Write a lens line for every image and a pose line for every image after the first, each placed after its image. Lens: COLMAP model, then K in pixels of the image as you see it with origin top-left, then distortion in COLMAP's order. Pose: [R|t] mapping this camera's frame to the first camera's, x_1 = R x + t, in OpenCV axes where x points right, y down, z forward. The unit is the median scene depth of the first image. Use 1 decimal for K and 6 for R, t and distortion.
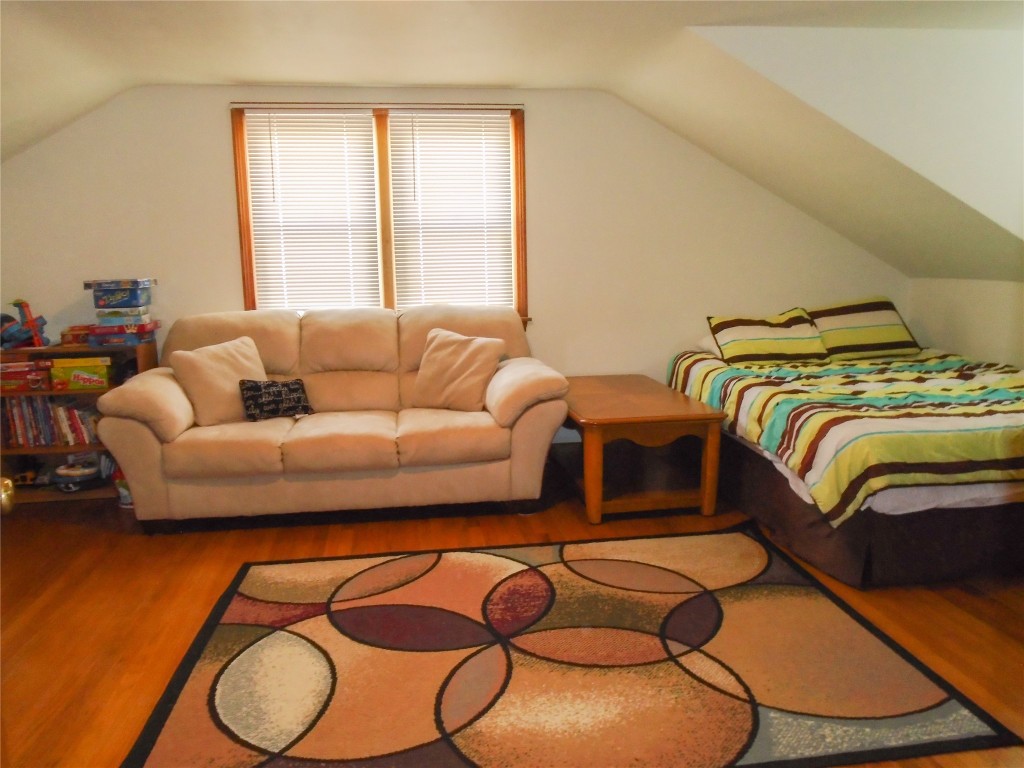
lens RADIAL K [[789.0, 0, 512.0], [0, 789.0, 384.0], [0, 0, 1]] dist [-0.007224, 0.001245]
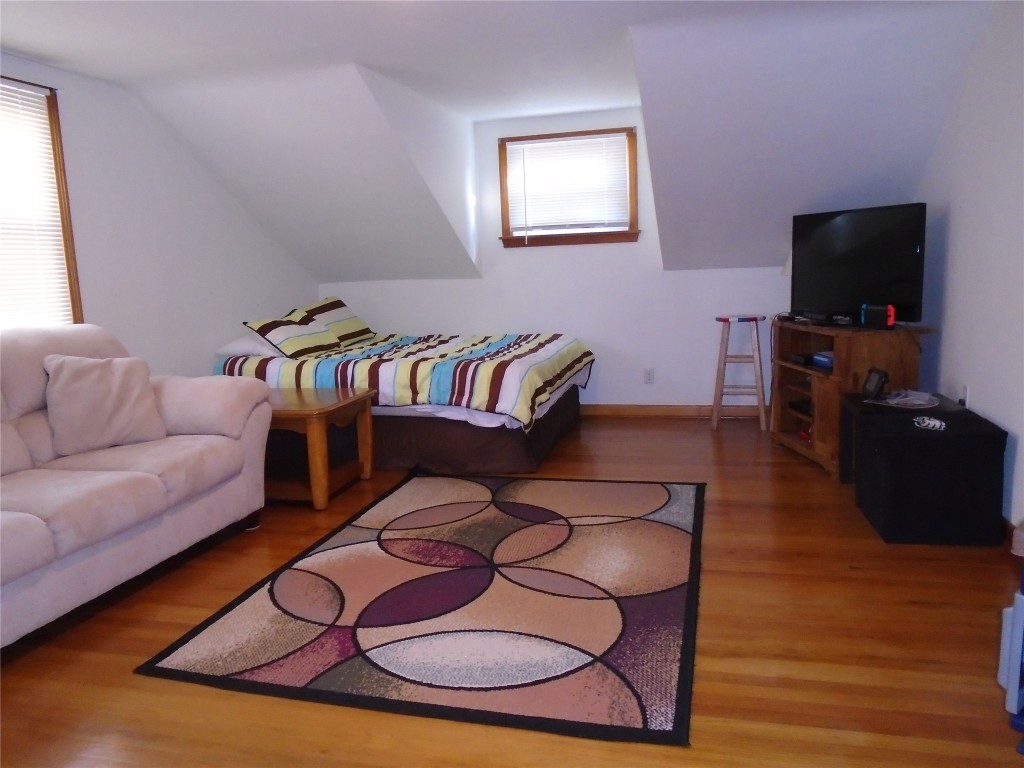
lens RADIAL K [[789.0, 0, 512.0], [0, 789.0, 384.0], [0, 0, 1]] dist [-0.007224, 0.001245]
pose [[0.392831, -0.140514, 0.908812, -0.876226], [0.186390, 0.979911, 0.070941, -0.017423], [-0.900523, 0.141526, 0.411130, 0.381477]]
